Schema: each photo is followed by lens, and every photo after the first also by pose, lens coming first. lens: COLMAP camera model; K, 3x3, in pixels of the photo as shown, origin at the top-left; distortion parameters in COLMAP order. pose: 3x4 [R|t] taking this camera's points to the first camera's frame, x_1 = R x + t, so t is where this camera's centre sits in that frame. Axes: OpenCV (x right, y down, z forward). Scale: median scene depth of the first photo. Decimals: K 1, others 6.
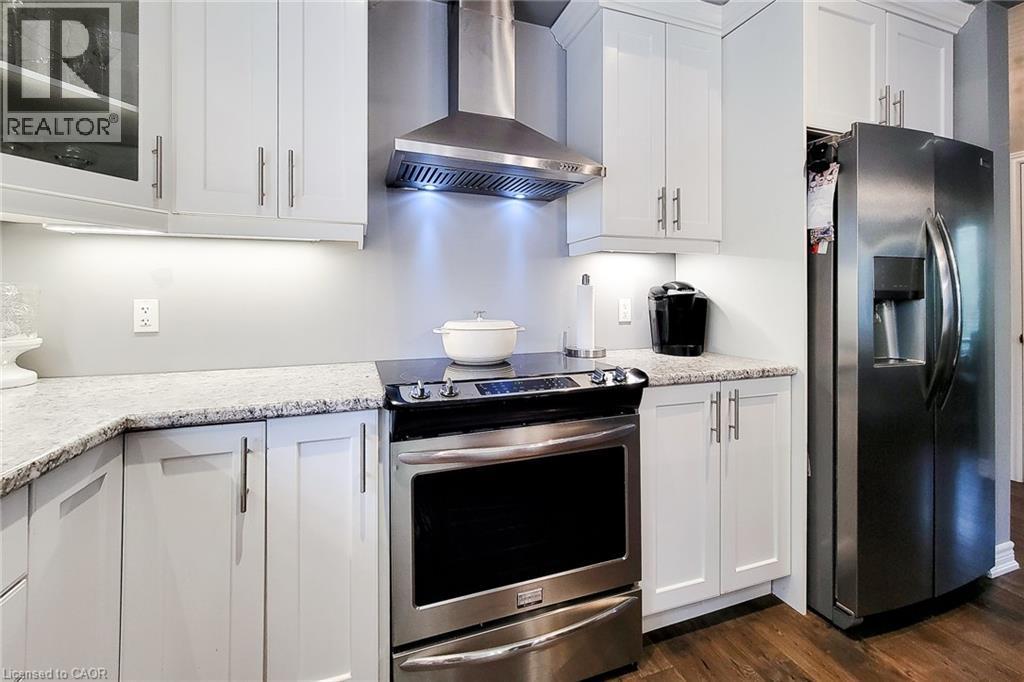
lens RADIAL K [[431.3, 0, 512.5], [0, 431.3, 301.4], [0, 0, 1]] dist [-0.009738, 0.001194]
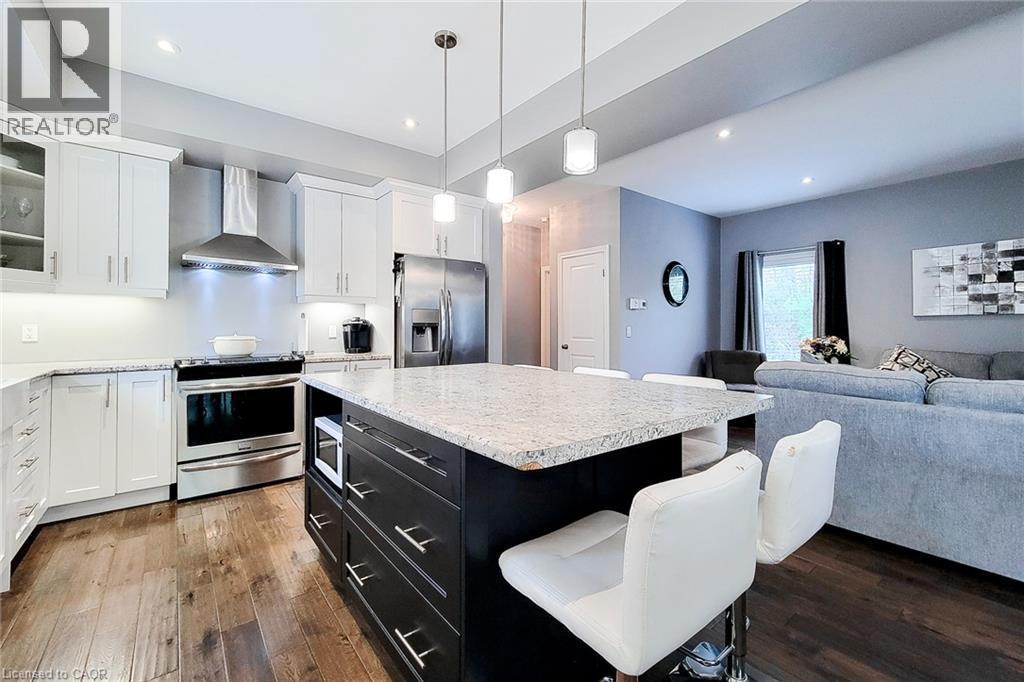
lens RADIAL K [[431.3, 0, 512.3], [0, 431.3, 327.4], [0, 0, 1]] dist [-0.009738, 0.001194]
pose [[0.946739, 0.004100, 0.321976, 0.738826], [-0.003608, 0.999991, -0.002125, 0.005907], [-0.321981, 0.000850, 0.946746, -1.938335]]
